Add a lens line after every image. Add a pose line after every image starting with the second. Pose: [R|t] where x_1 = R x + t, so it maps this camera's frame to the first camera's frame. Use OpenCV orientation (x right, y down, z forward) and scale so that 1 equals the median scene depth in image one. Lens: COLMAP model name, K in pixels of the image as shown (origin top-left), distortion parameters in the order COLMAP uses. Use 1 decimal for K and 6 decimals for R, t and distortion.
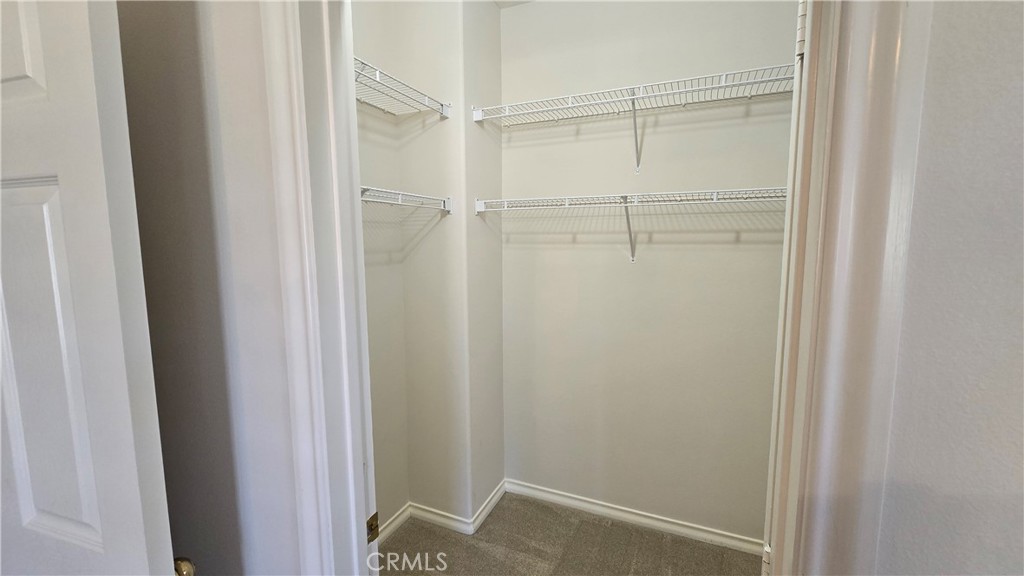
lens RADIAL K [[416.9, 0, 513.1], [0, 416.9, 286.8], [0, 0, 1]] dist [0.000513, 0.000005]
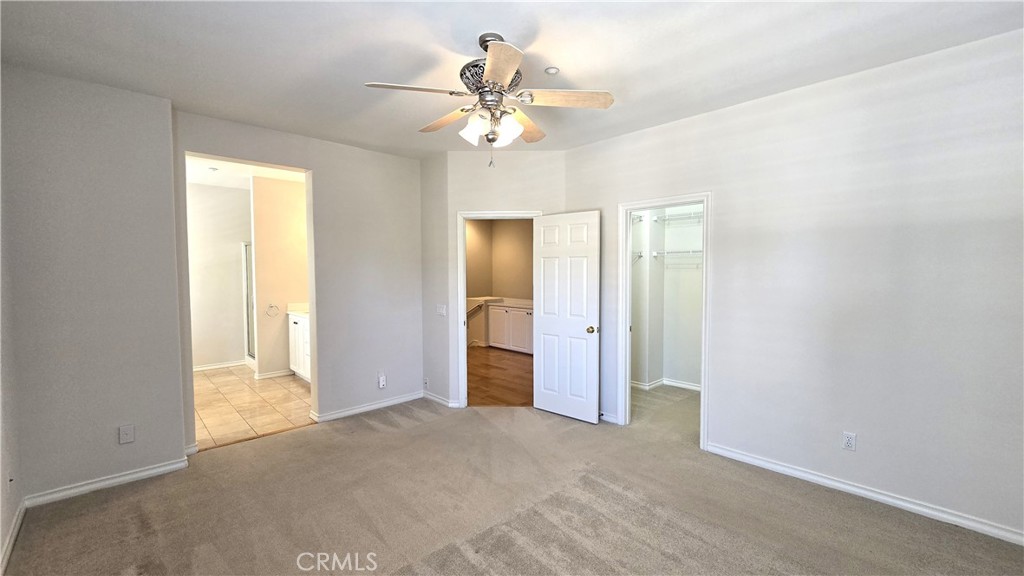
lens RADIAL K [[416.9, 0, 511.6], [0, 416.9, 288.6], [0, 0, 1]] dist [0.000513, 0.000005]
pose [[0.925272, 0.018559, -0.378849, 0.072086], [-0.044379, 0.997239, -0.059536, 0.189969], [0.376698, 0.071900, 0.923542, -1.520100]]
